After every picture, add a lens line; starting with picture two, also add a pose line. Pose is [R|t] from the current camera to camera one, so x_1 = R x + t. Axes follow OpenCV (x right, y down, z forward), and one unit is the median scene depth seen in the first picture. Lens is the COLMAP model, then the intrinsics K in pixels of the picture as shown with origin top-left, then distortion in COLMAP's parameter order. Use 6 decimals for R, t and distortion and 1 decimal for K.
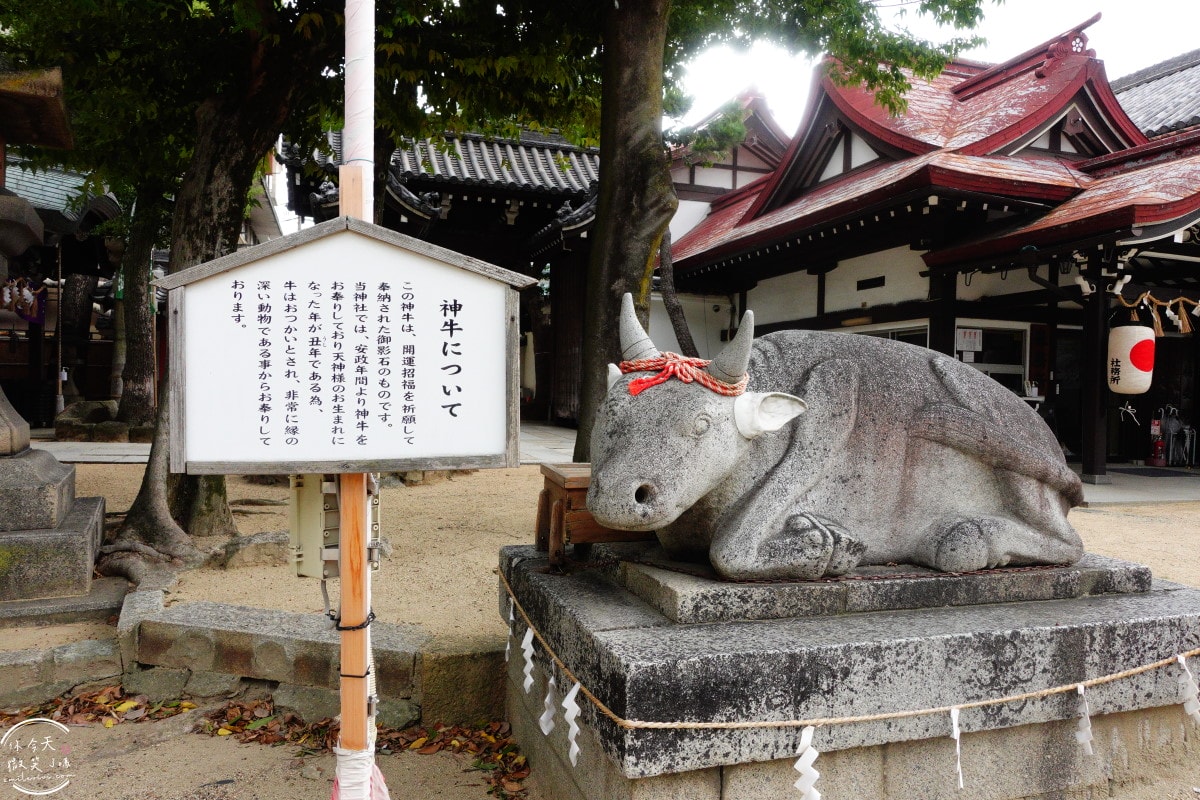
lens RADIAL K [[826.6, 0, 602.9], [0, 826.6, 403.8], [0, 0, 1]] dist [-0.001890, 0.003057]
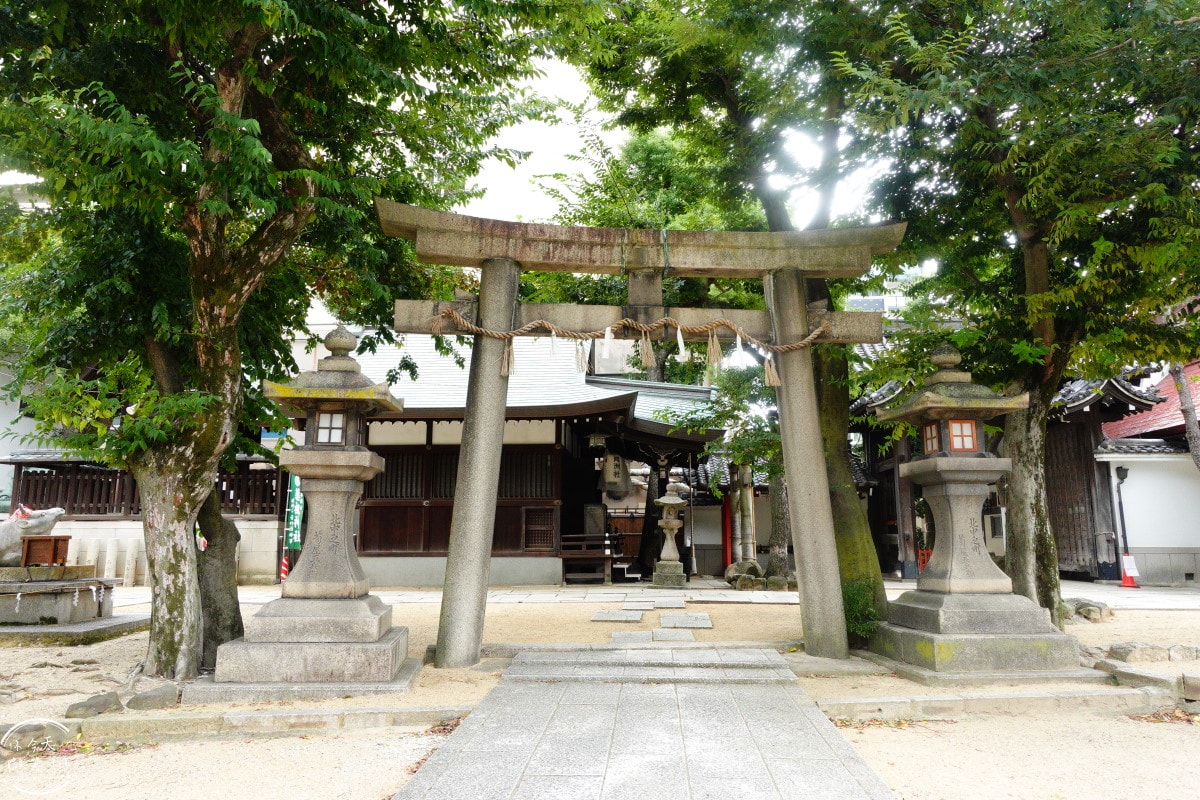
lens RADIAL K [[826.6, 0, 598.1], [0, 826.6, 401.1], [0, 0, 1]] dist [-0.001890, 0.003057]
pose [[0.926495, -0.084687, -0.366654, -0.393651], [0.014985, 0.981878, -0.188923, -0.012092], [0.376009, 0.169542, 0.910974, -0.528461]]
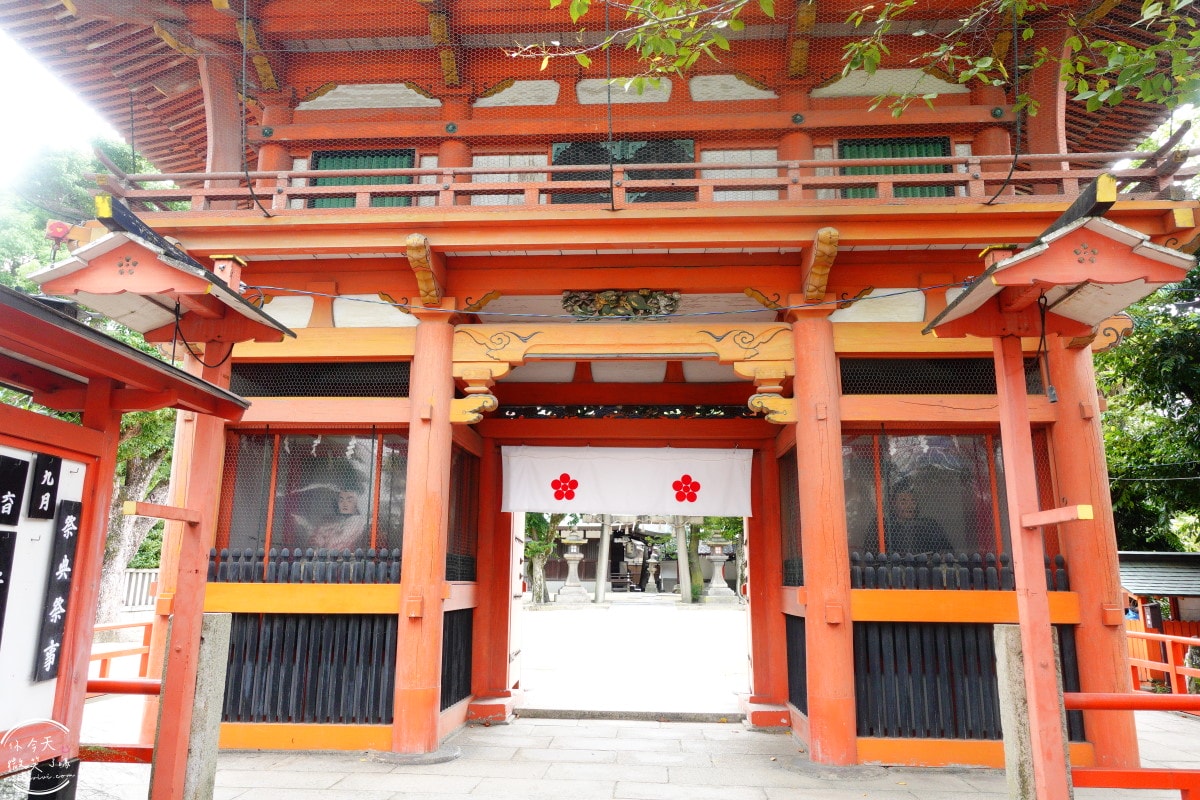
lens RADIAL K [[826.6, 0, 600.7], [0, 826.6, 402.2], [0, 0, 1]] dist [-0.001890, 0.003057]
pose [[0.930387, -0.091417, -0.354996, 0.548777], [0.006592, 0.972421, -0.233138, 0.081334], [0.366519, 0.214568, 0.905331, -3.339559]]
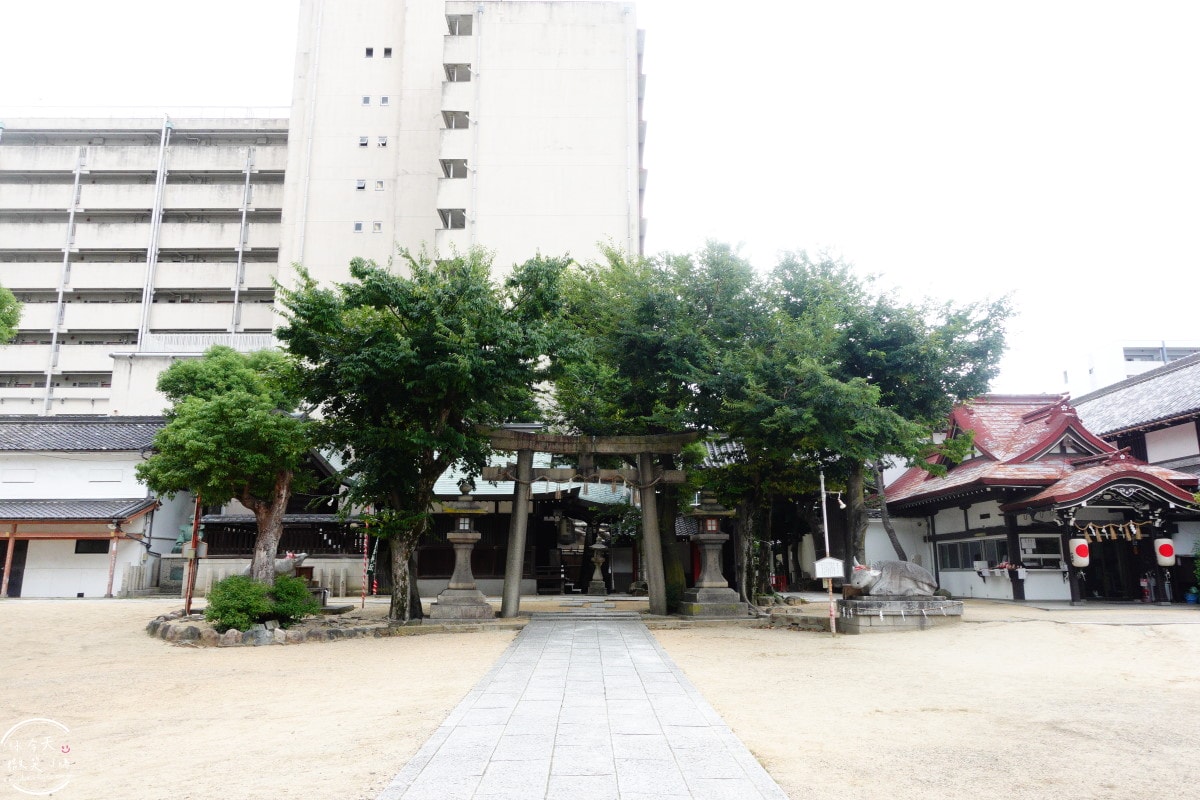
lens RADIAL K [[826.6, 0, 600.4], [0, 826.6, 396.3], [0, 0, 1]] dist [-0.001890, 0.003057]
pose [[0.953168, -0.088282, -0.289271, 0.034553], [0.019663, 0.972515, -0.232010, 0.036954], [0.301802, 0.215457, 0.928705, -1.817707]]
